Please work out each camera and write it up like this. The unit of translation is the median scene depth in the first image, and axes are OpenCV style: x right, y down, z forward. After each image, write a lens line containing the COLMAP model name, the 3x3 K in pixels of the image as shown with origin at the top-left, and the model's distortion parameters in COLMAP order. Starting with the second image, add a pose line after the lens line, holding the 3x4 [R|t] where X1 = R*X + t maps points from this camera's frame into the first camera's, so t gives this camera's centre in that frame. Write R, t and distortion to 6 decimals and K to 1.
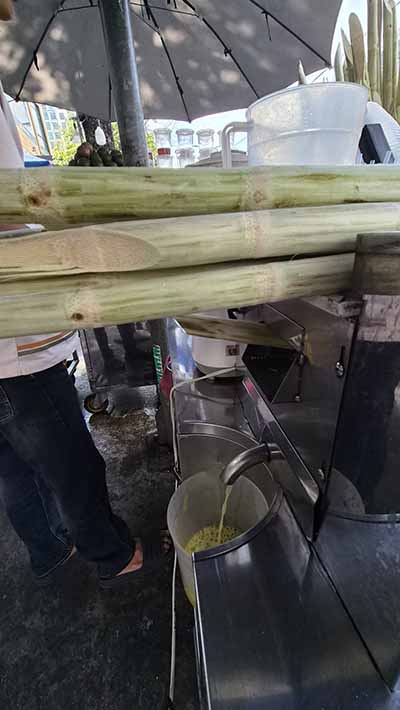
lens RADIAL K [[278.6, 0, 196.9], [0, 278.6, 356.6], [0, 0, 1]] dist [-0.000812, 0.000054]
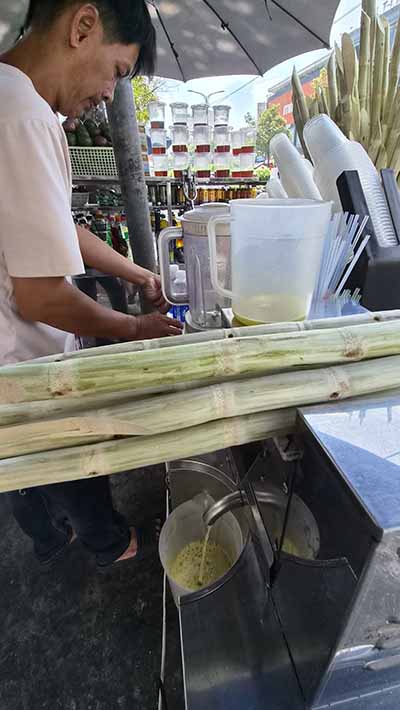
lens RADIAL K [[271.5, 0, 200.0], [0, 271.5, 355.0], [0, 0, 1]] dist [0.000429, -0.000067]
pose [[0.999157, 0.010577, 0.039660, 0.006839], [-0.013073, 0.997915, 0.063200, -0.143174], [-0.038909, -0.063665, 0.997213, -0.055005]]
